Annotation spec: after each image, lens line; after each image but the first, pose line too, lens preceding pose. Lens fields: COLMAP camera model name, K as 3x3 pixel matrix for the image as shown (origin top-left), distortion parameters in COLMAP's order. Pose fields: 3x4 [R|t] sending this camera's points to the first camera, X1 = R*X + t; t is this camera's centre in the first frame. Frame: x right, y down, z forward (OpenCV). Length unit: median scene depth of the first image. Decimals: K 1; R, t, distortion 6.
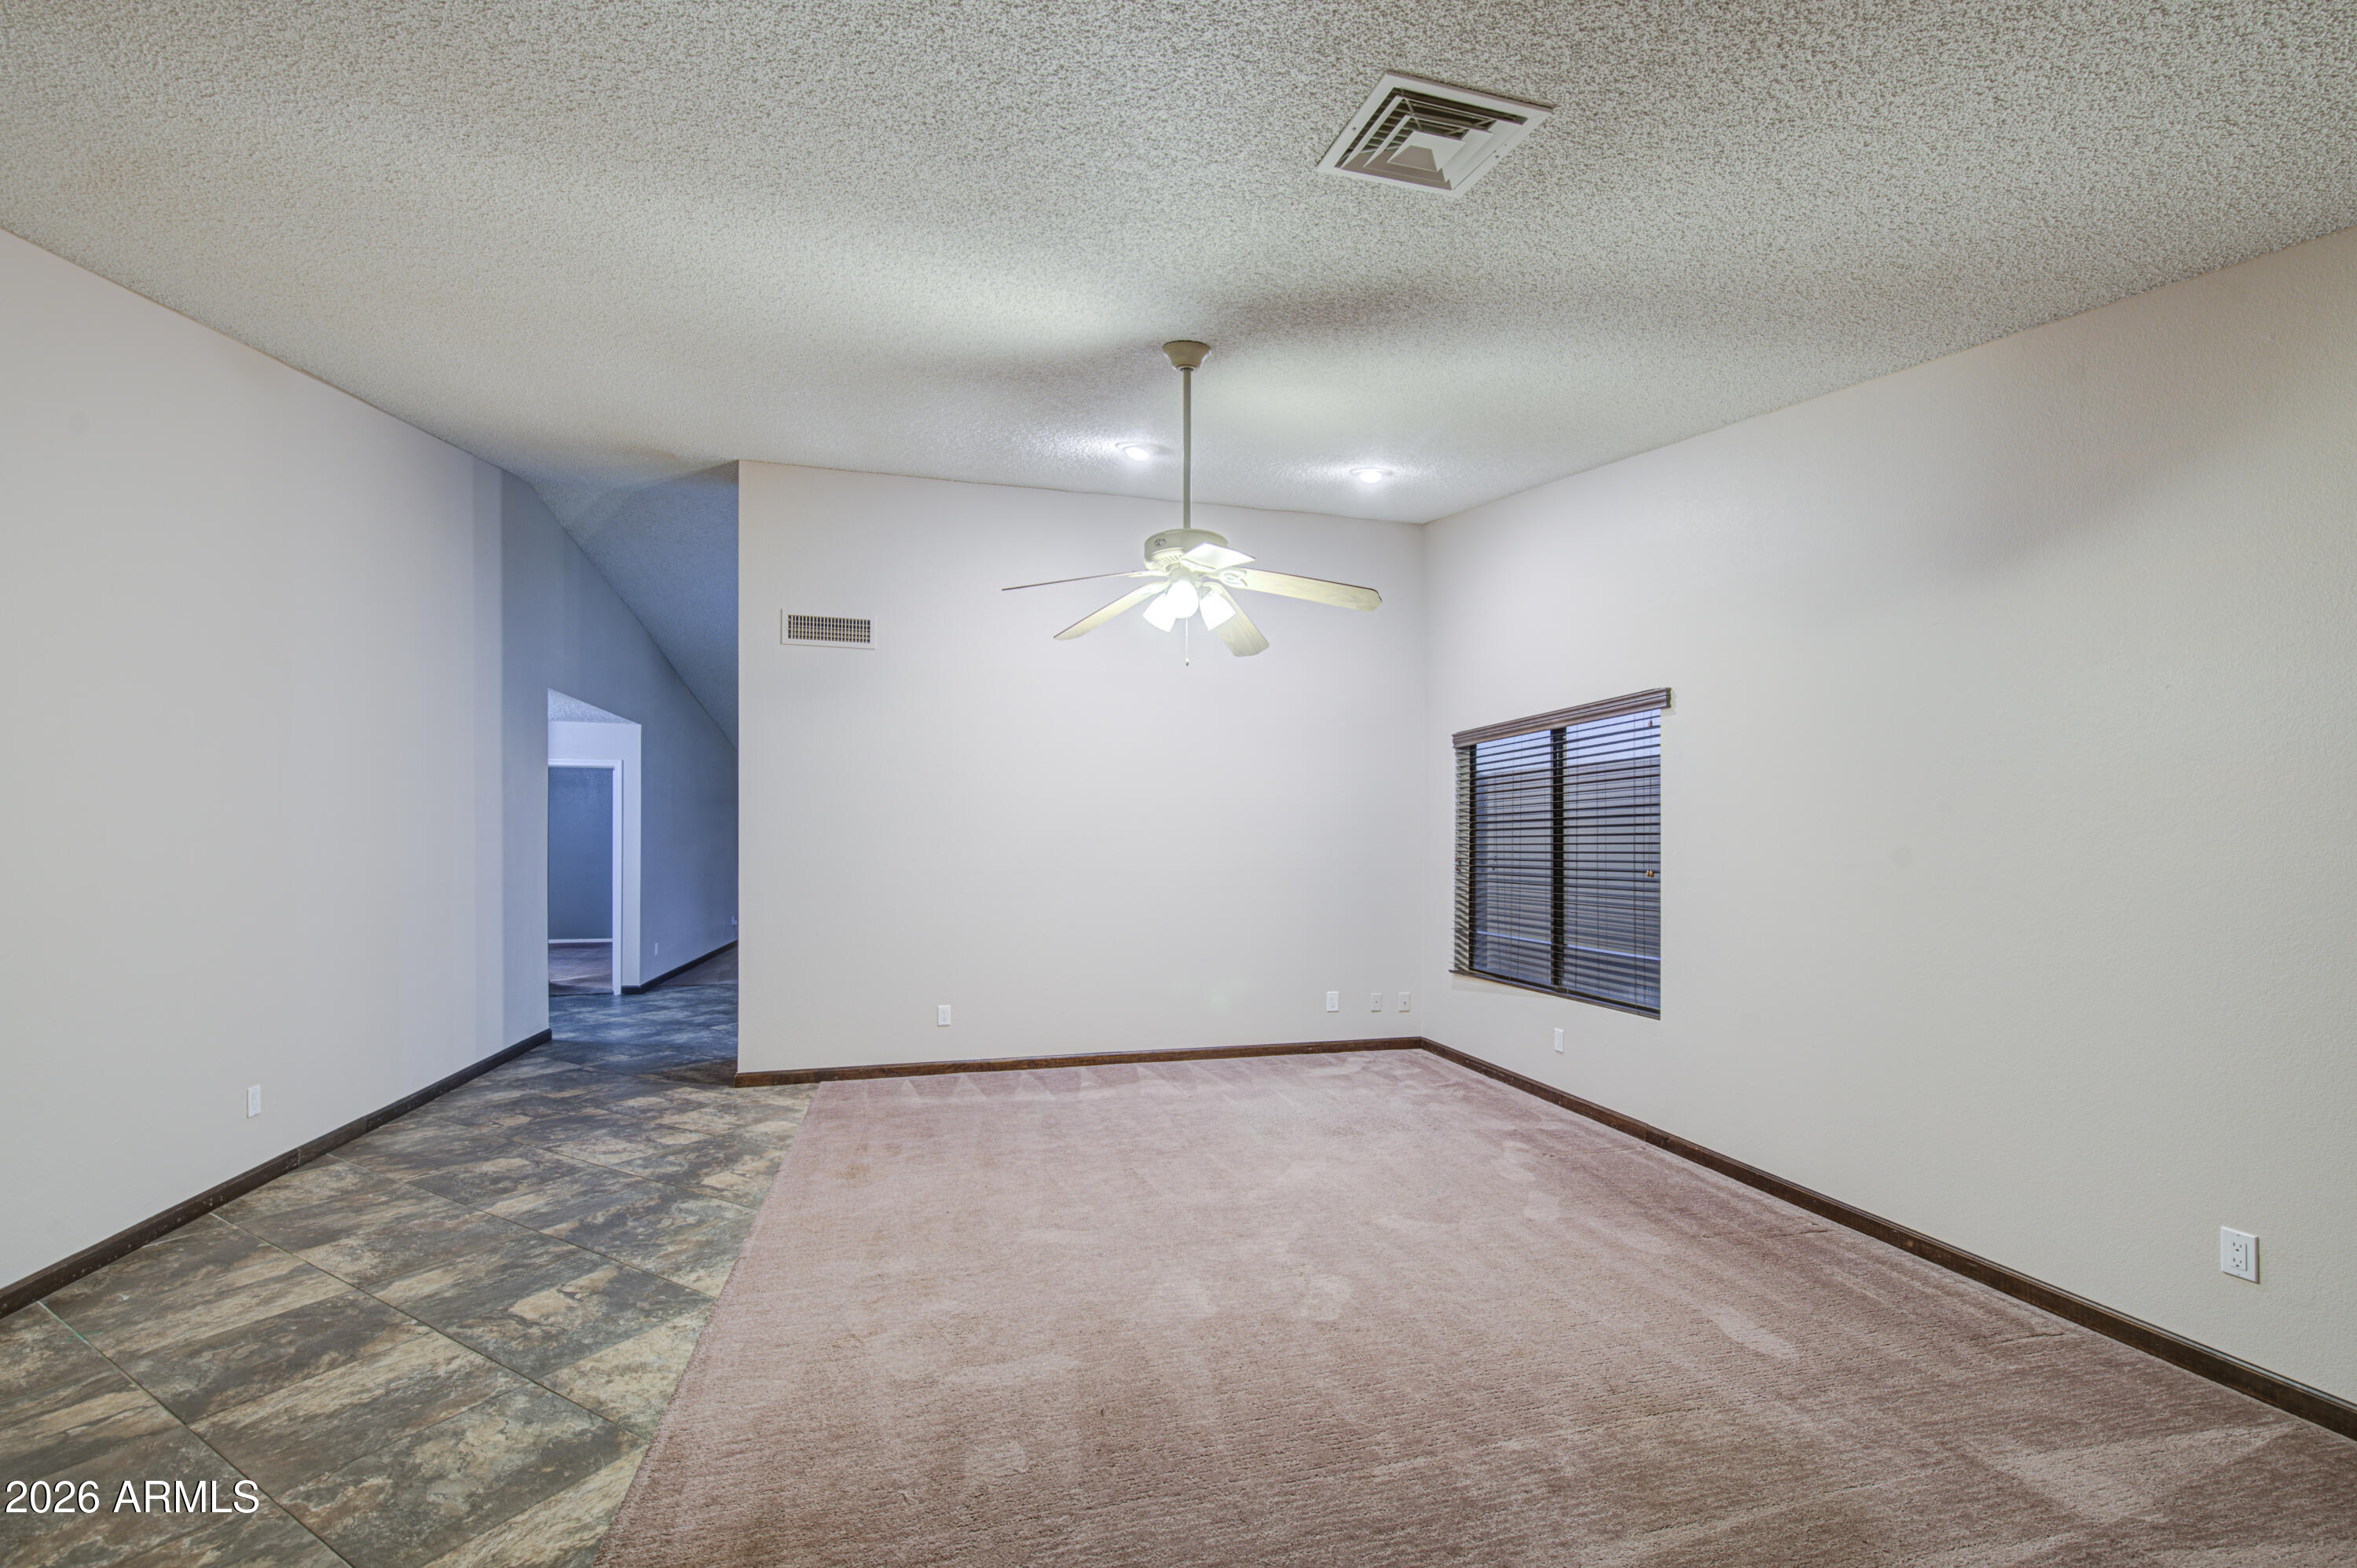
lens RADIAL K [[954.5, 0, 1184.8], [0, 954.5, 813.0], [0, 0, 1]] dist [0.005639, -0.003273]
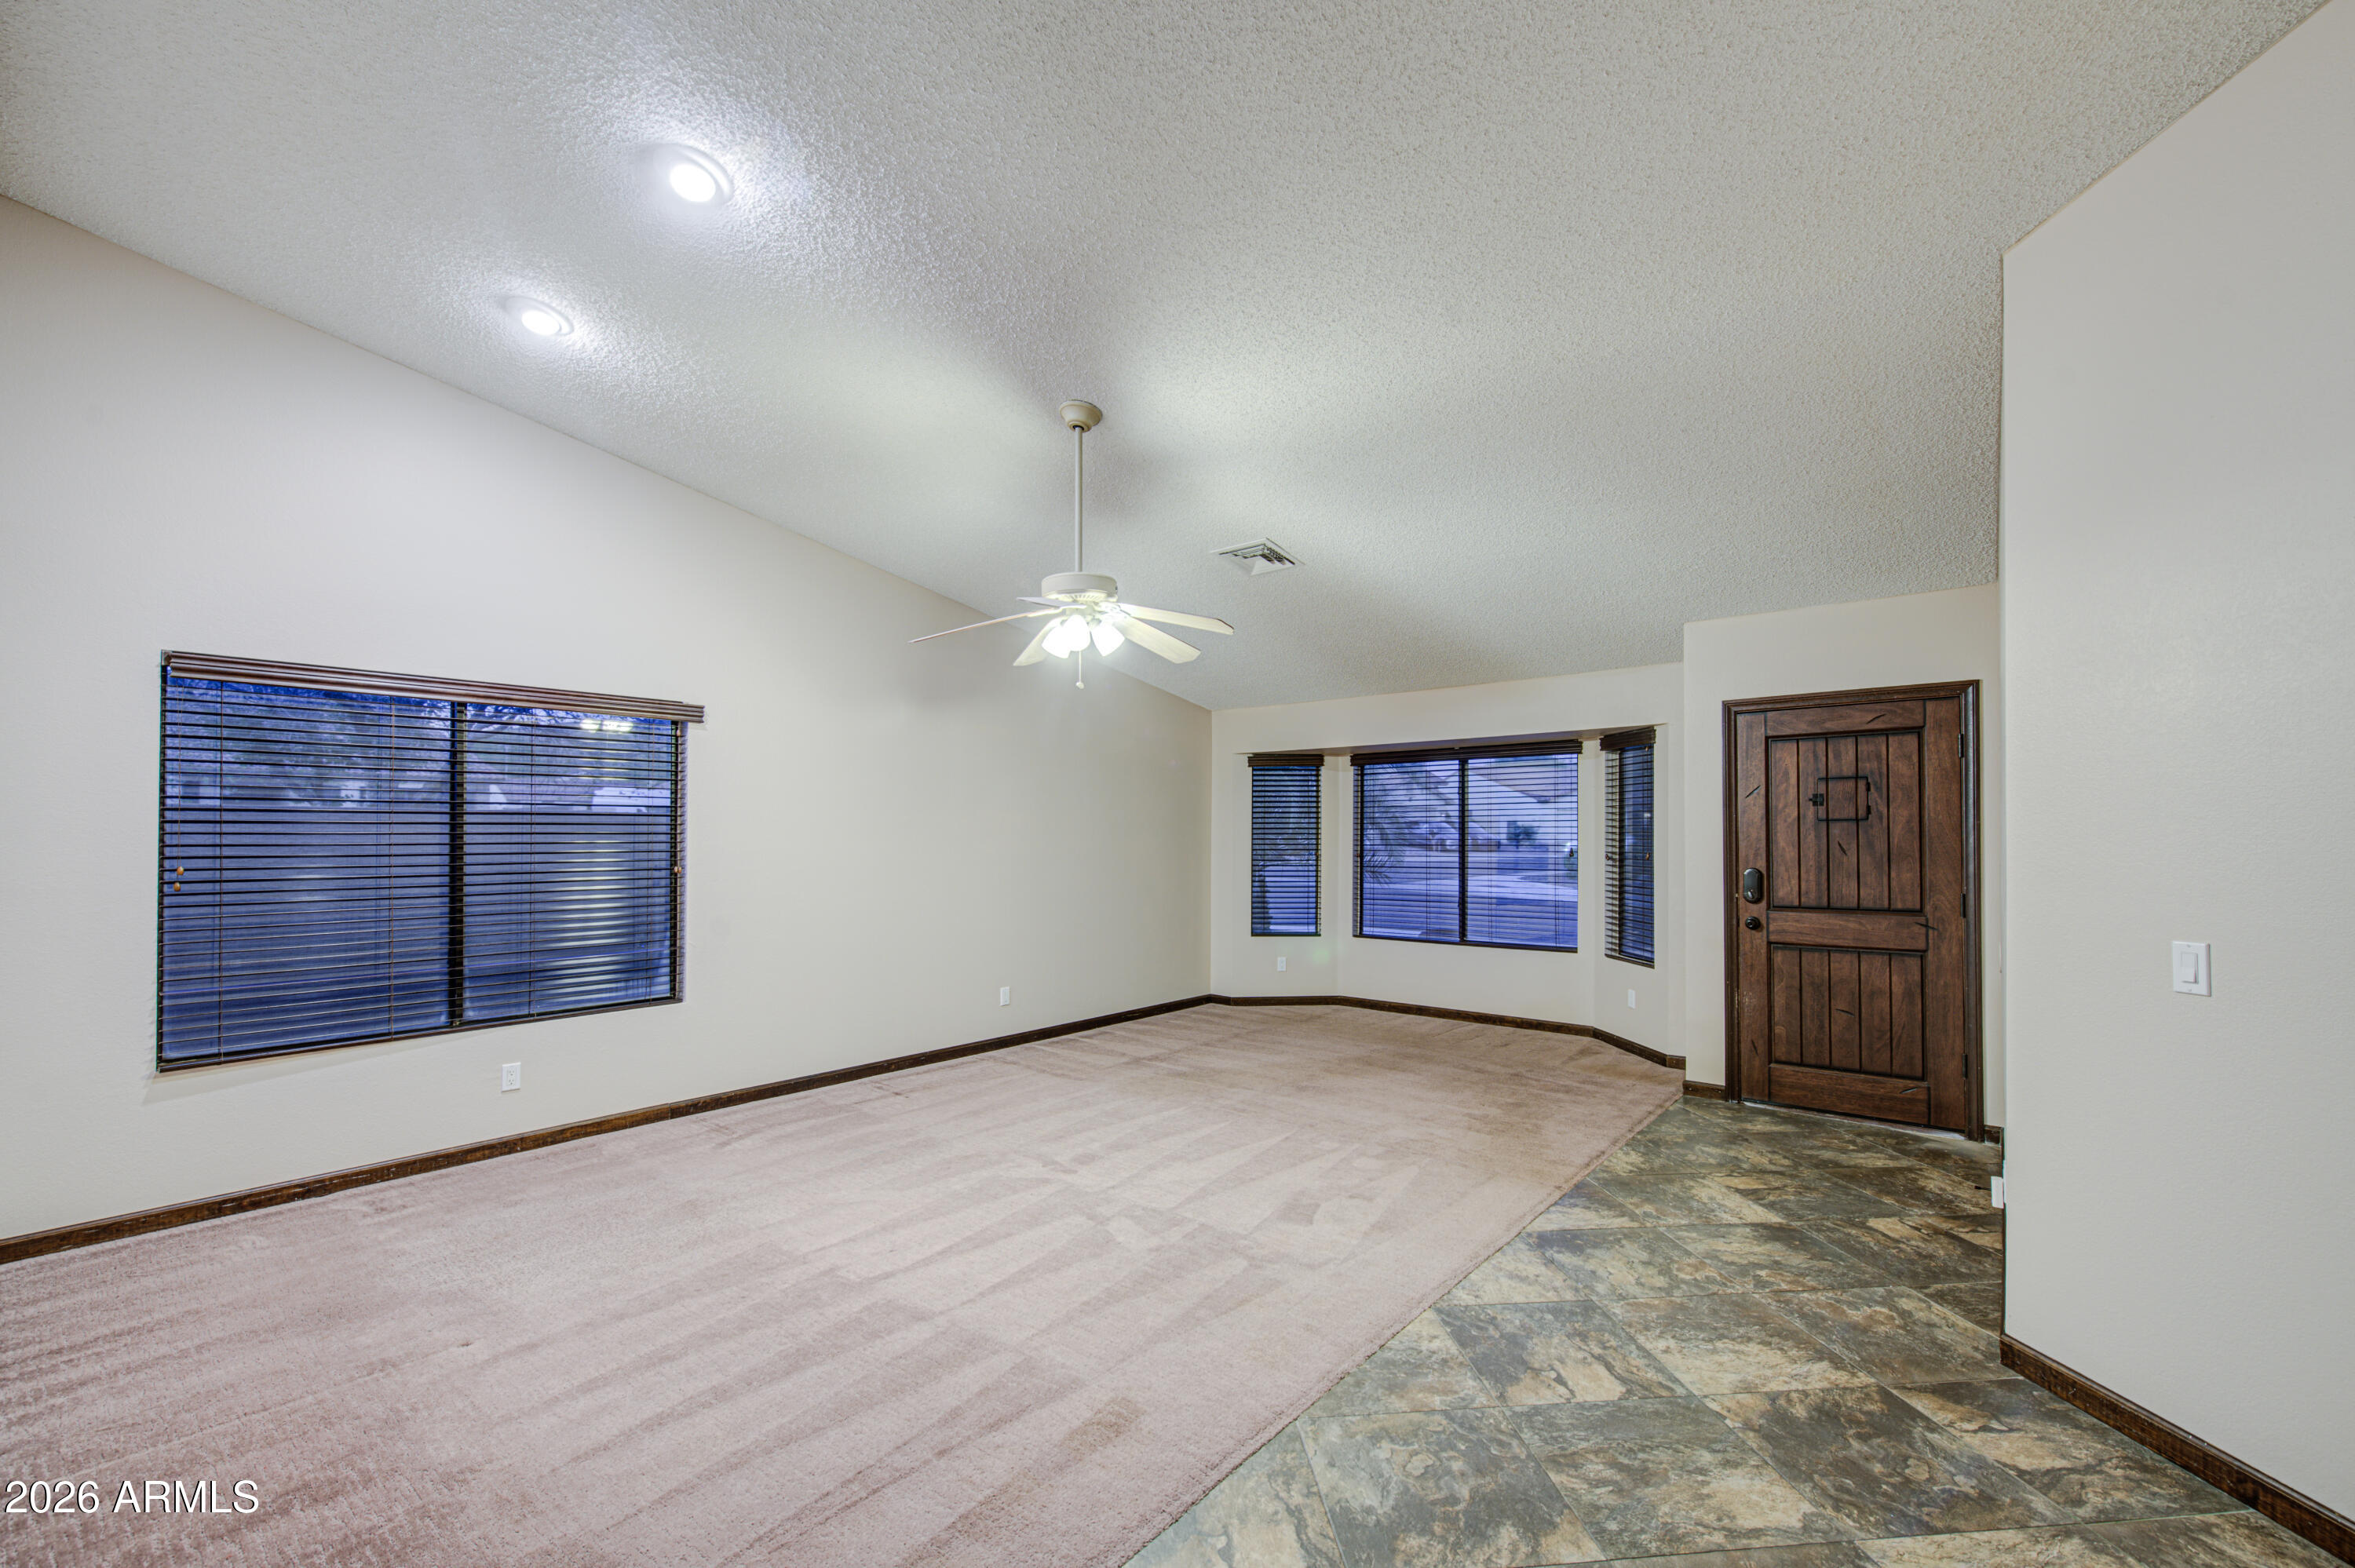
lens RADIAL K [[965.6, 0, 1184.8], [0, 965.6, 818.8], [0, 0, 1]] dist [-0.002889, -0.000690]
pose [[-0.572236, 0.013654, 0.819975, -1.095663], [-0.025931, 0.999060, -0.034732, 0.040023], [-0.819679, -0.041138, -0.571344, 1.684695]]
